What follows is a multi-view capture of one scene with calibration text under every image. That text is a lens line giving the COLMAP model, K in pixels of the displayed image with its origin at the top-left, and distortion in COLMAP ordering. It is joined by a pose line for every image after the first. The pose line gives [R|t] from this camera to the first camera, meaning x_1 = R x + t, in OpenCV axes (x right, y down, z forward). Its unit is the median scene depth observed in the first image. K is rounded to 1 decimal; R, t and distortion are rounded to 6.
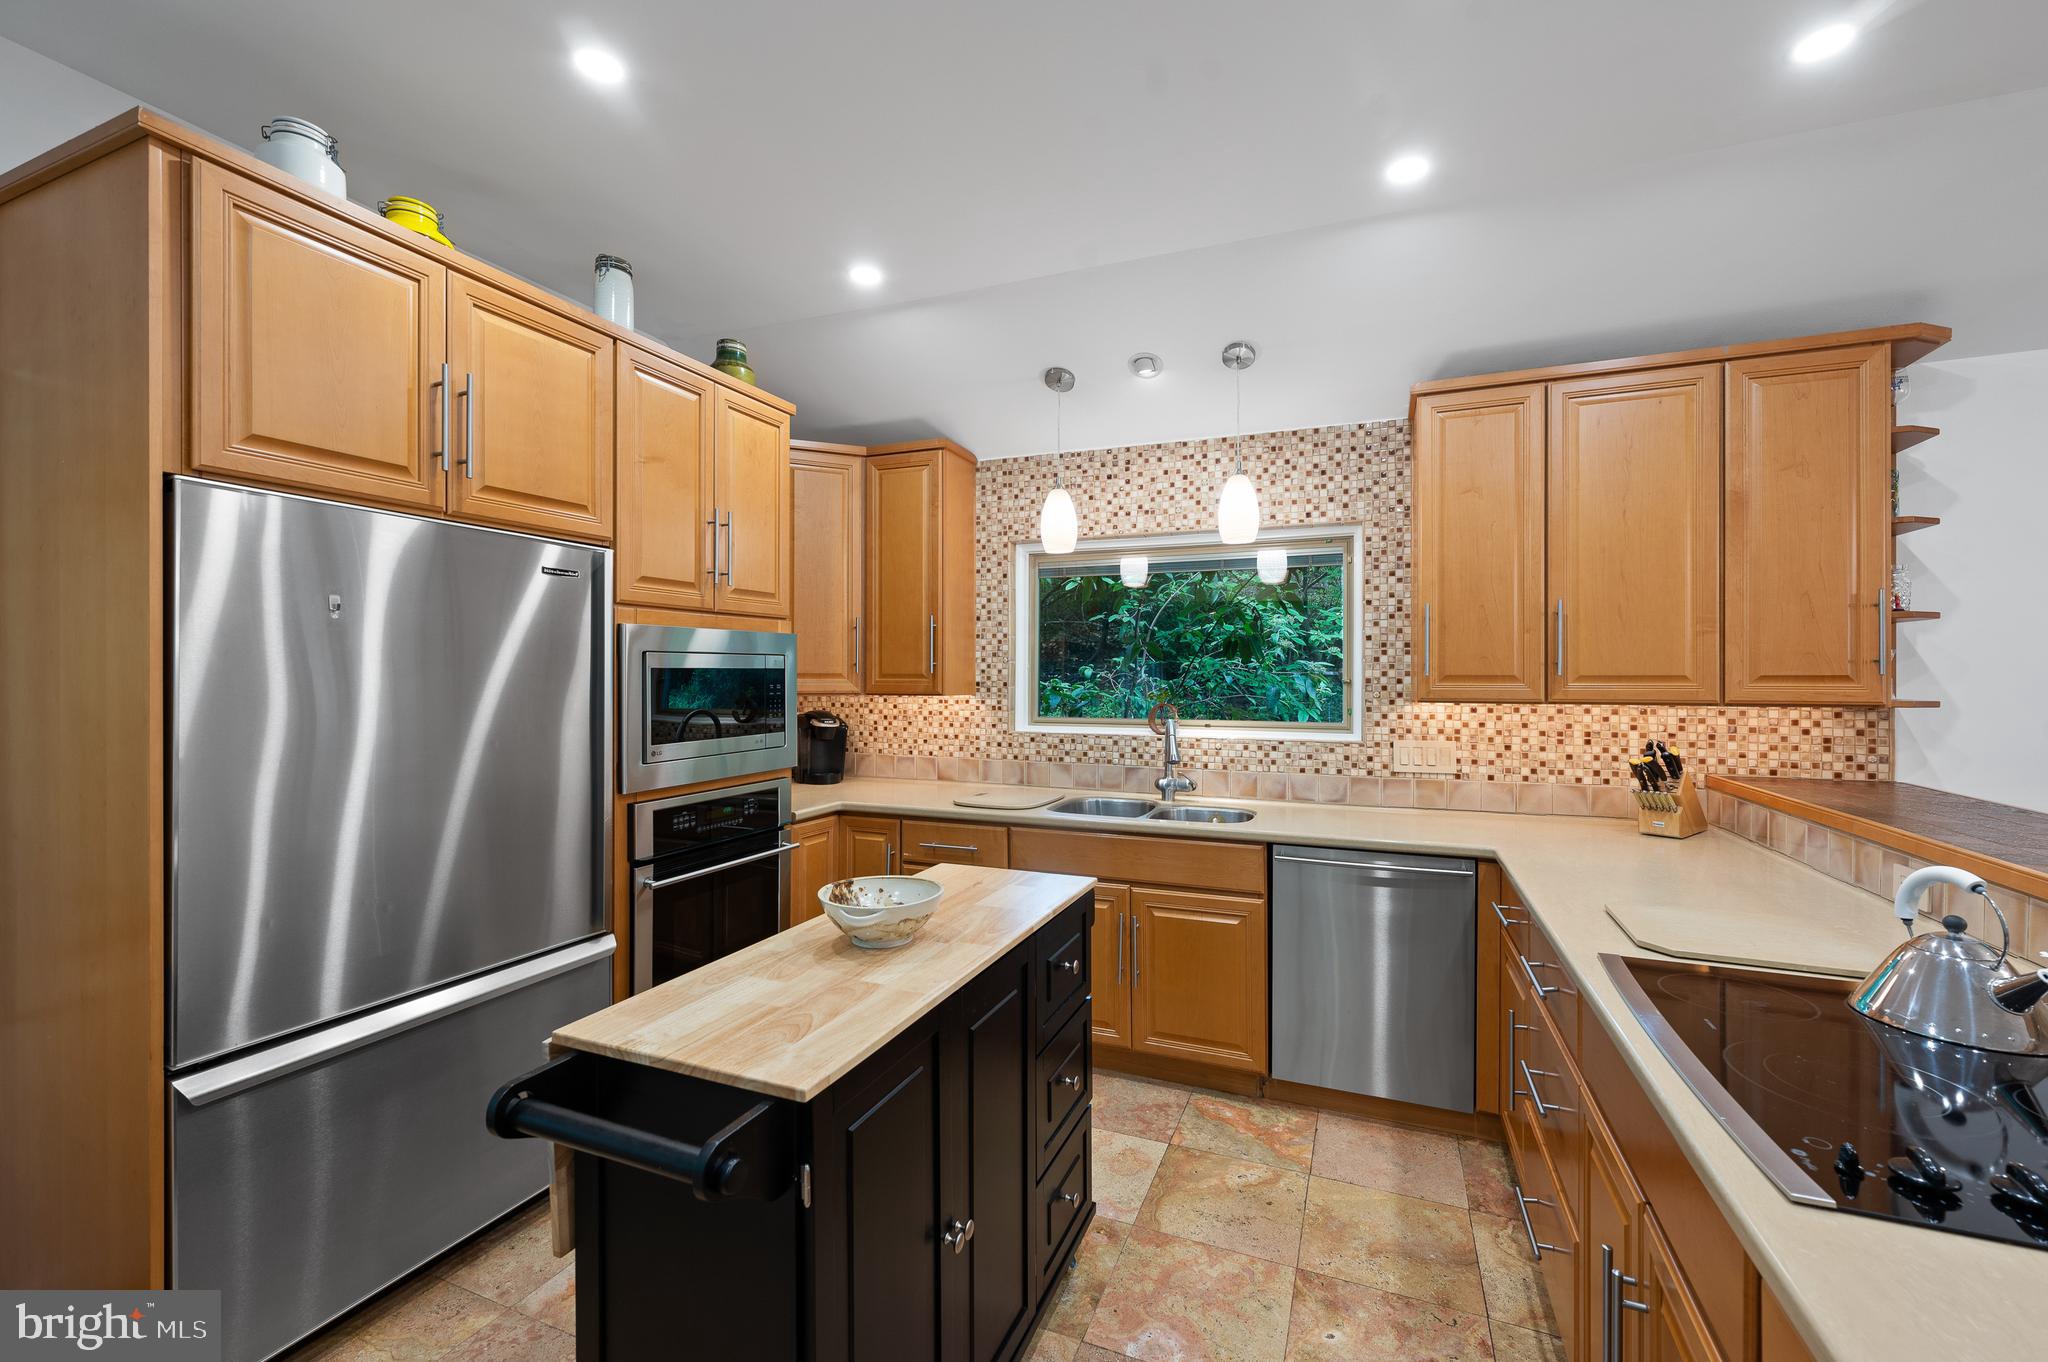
lens RADIAL K [[835.9, 0, 1032.5], [0, 835.9, 672.7], [0, 0, 1]] dist [0.000494, 0.000215]
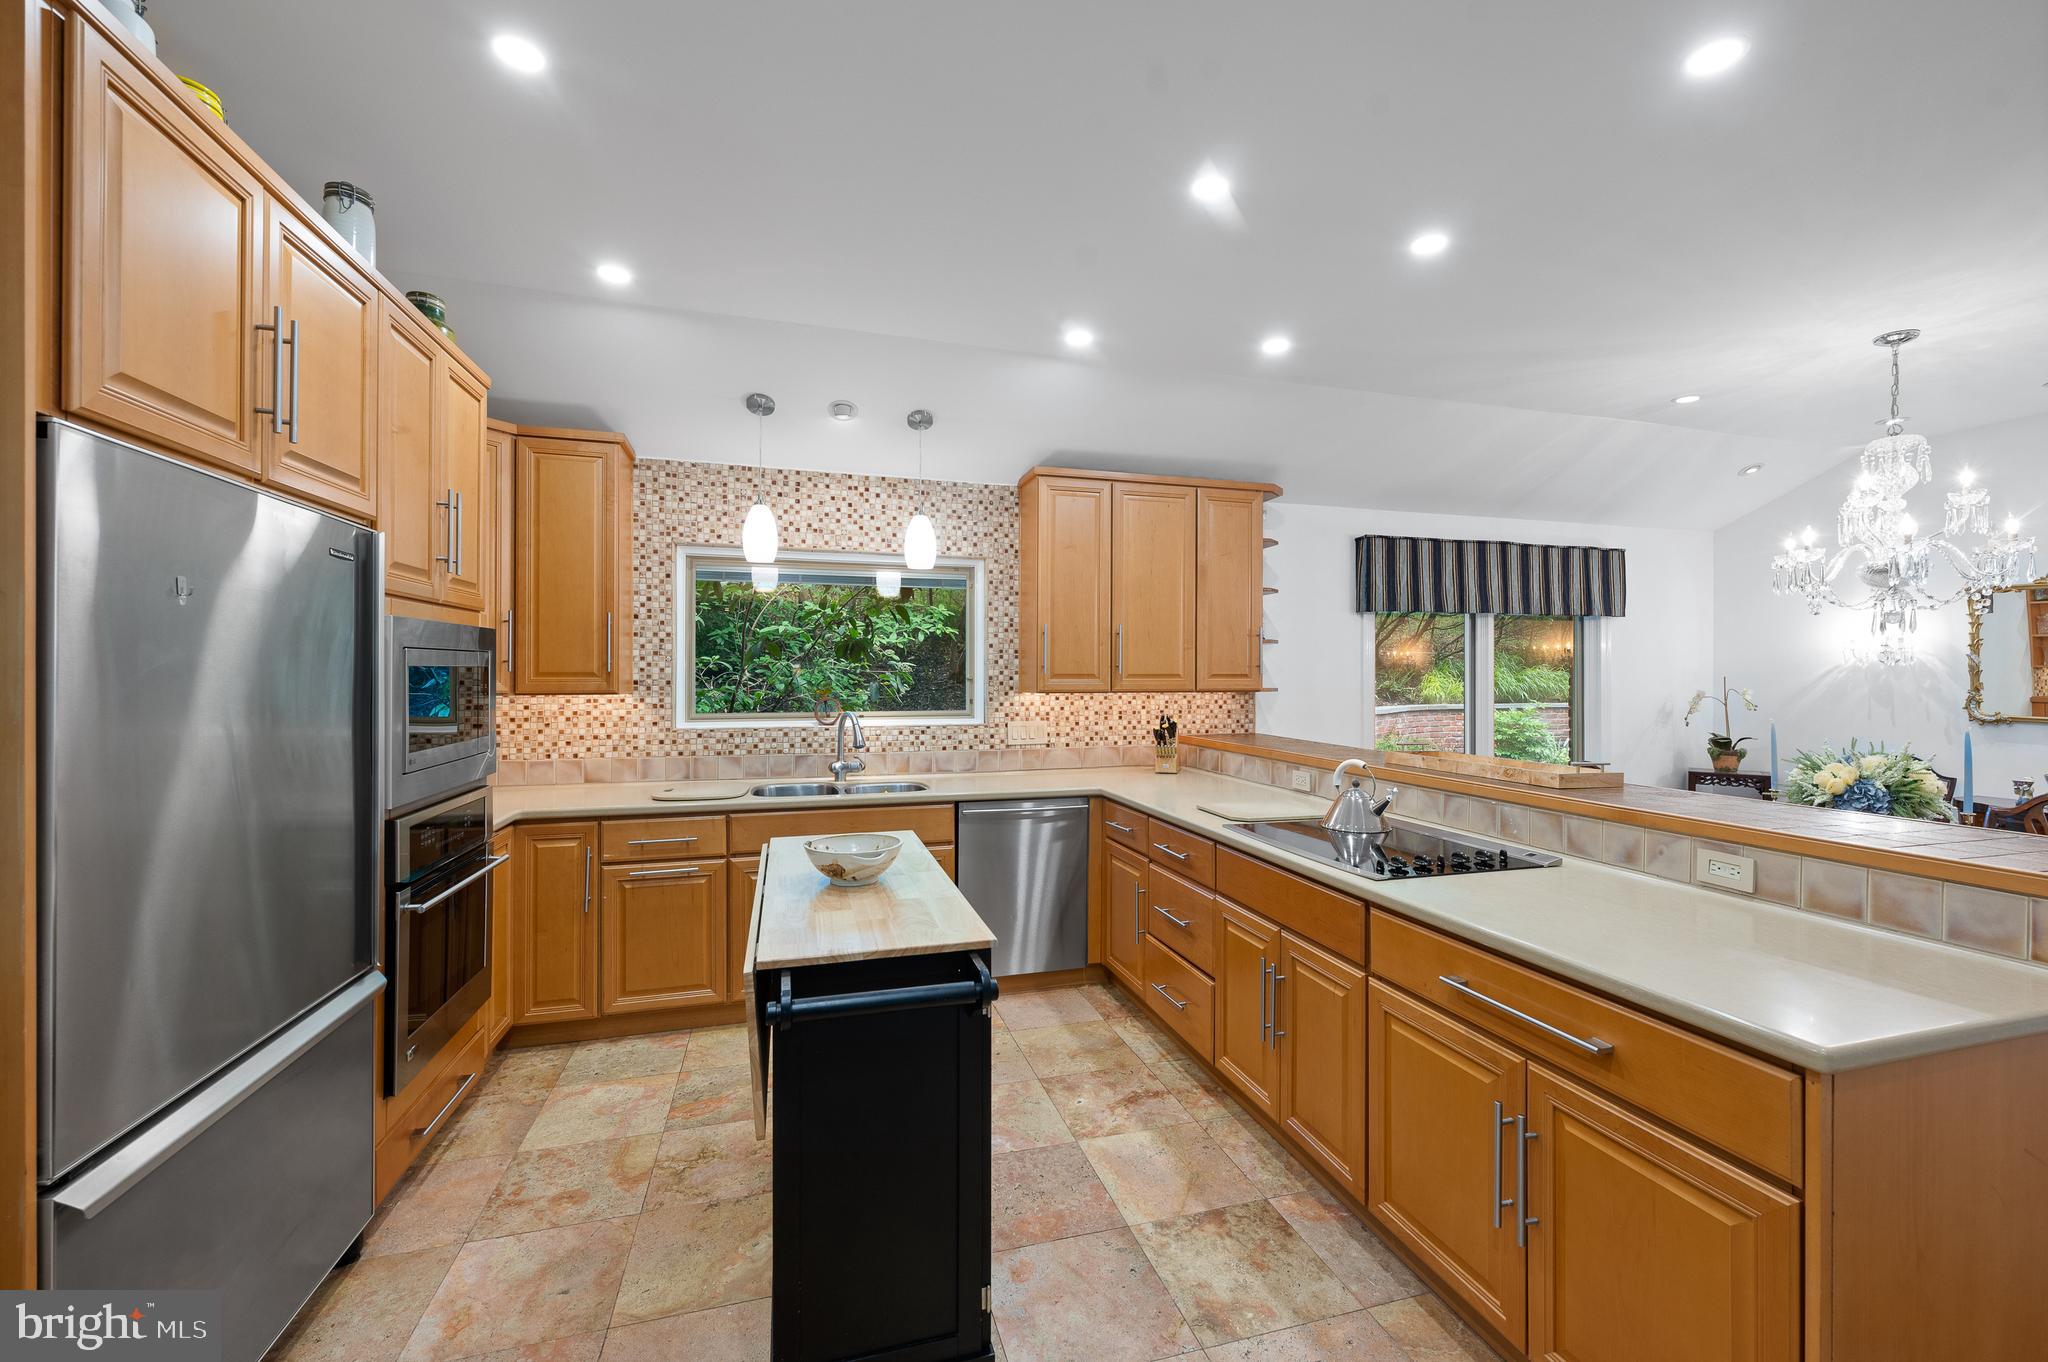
lens RADIAL K [[835.9, 0, 1035.7], [0, 835.9, 672.7], [0, 0, 1]] dist [0.000494, 0.000215]
pose [[0.779841, 0.000692, 0.625978, -0.412781], [-0.002761, 0.999993, 0.002333, -0.002163], [-0.625972, -0.003547, 0.779837, -0.093178]]
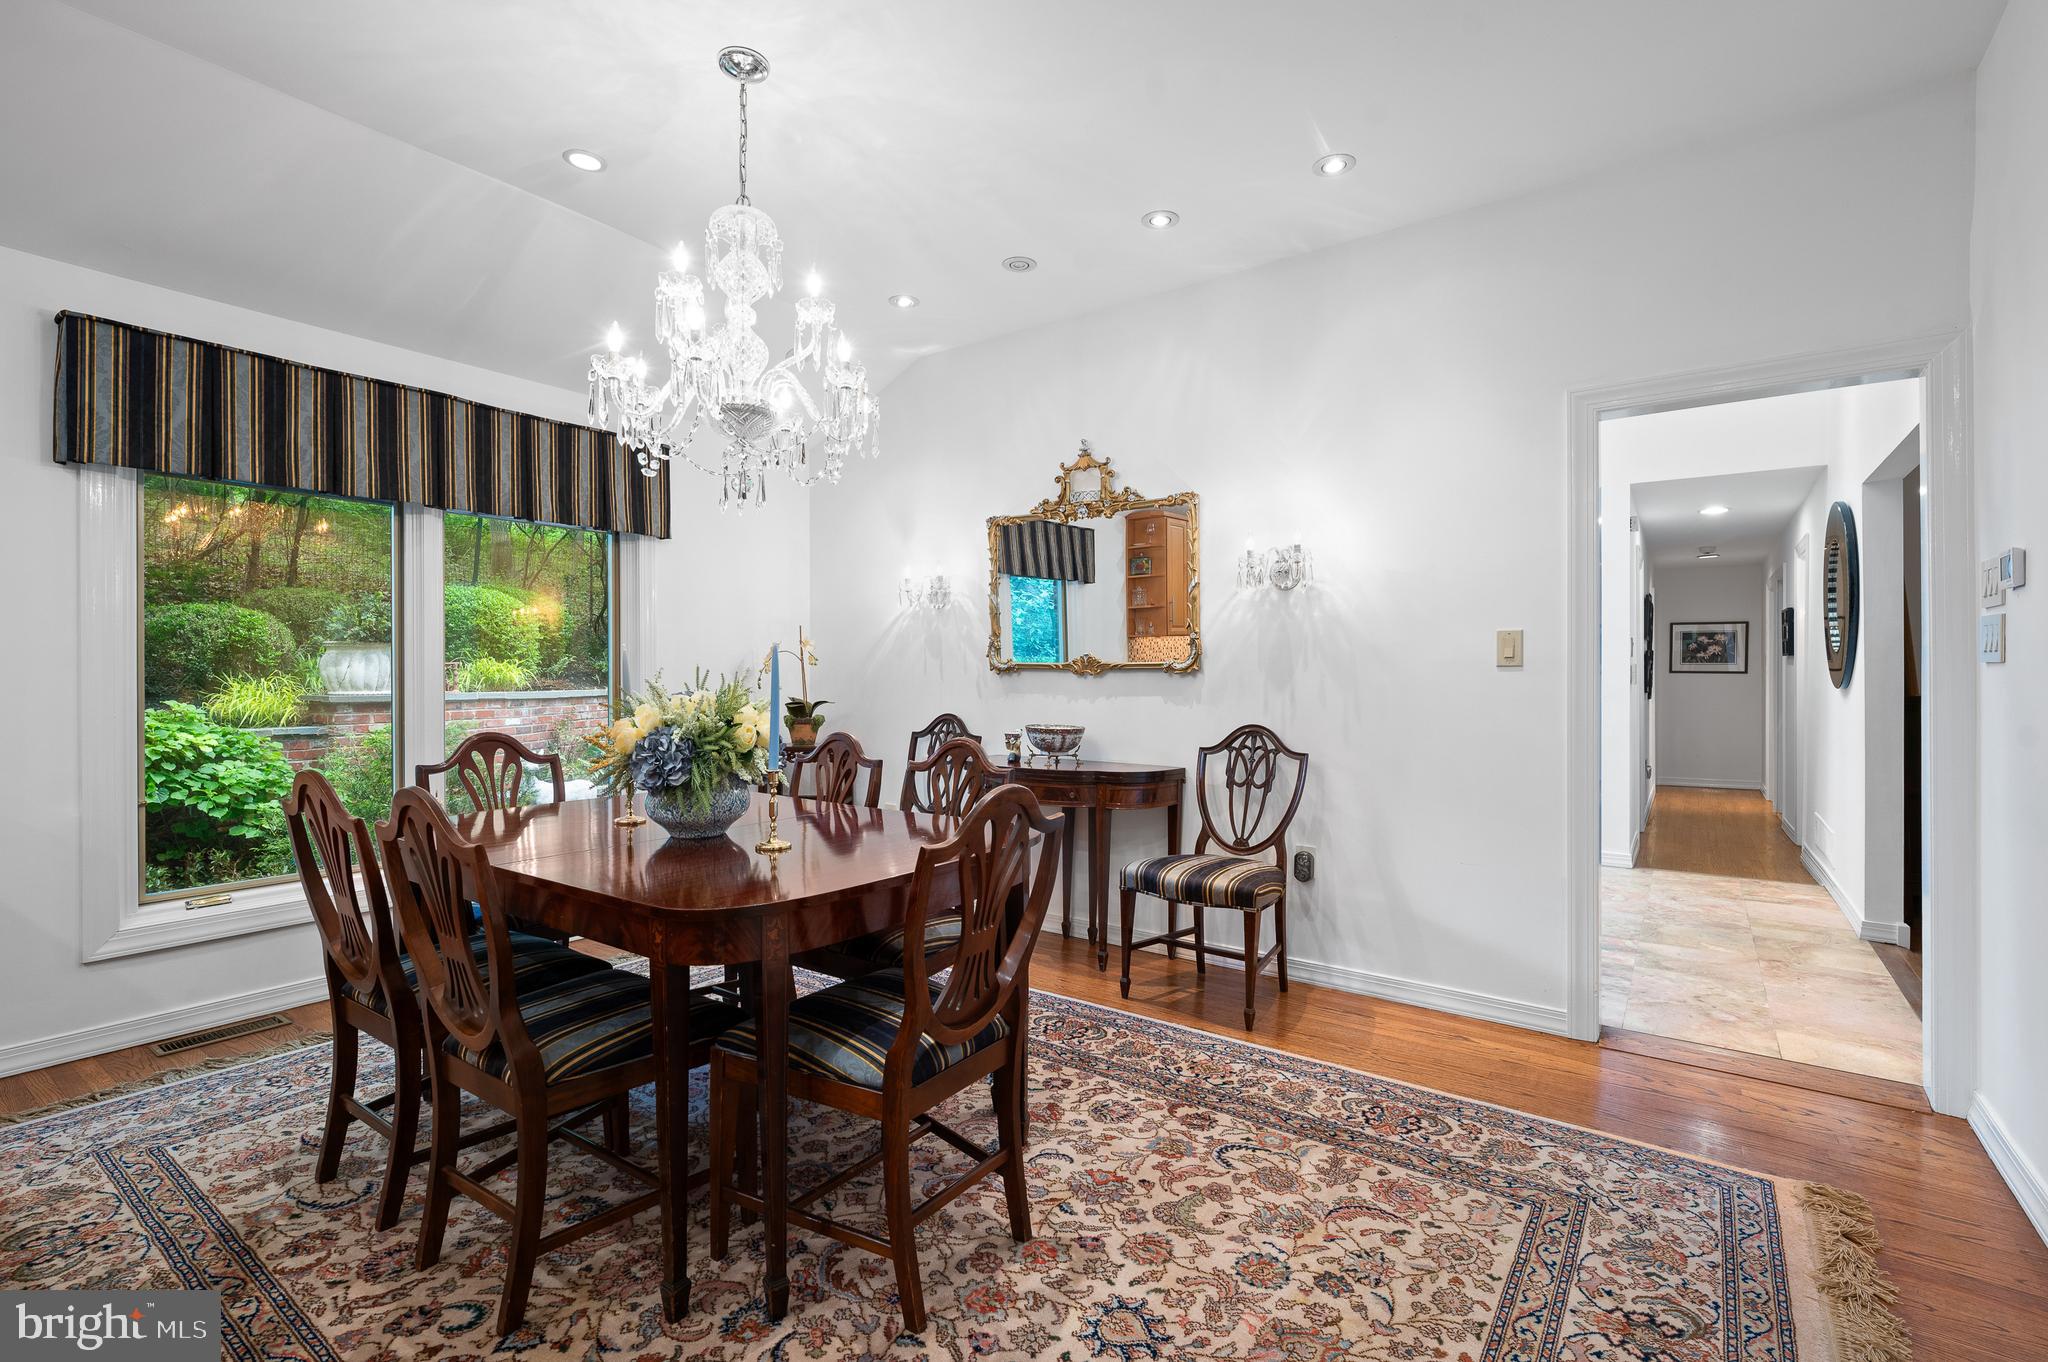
lens RADIAL K [[925.5, 0, 1025.6], [0, 925.5, 672.0], [0, 0, 1]] dist [0.000029, -0.000869]
pose [[0.238926, 0.002446, 0.971035, 0.451428], [-0.002724, 0.999995, -0.001849, 0.091600], [-0.971034, -0.002203, 0.238932, -0.384288]]
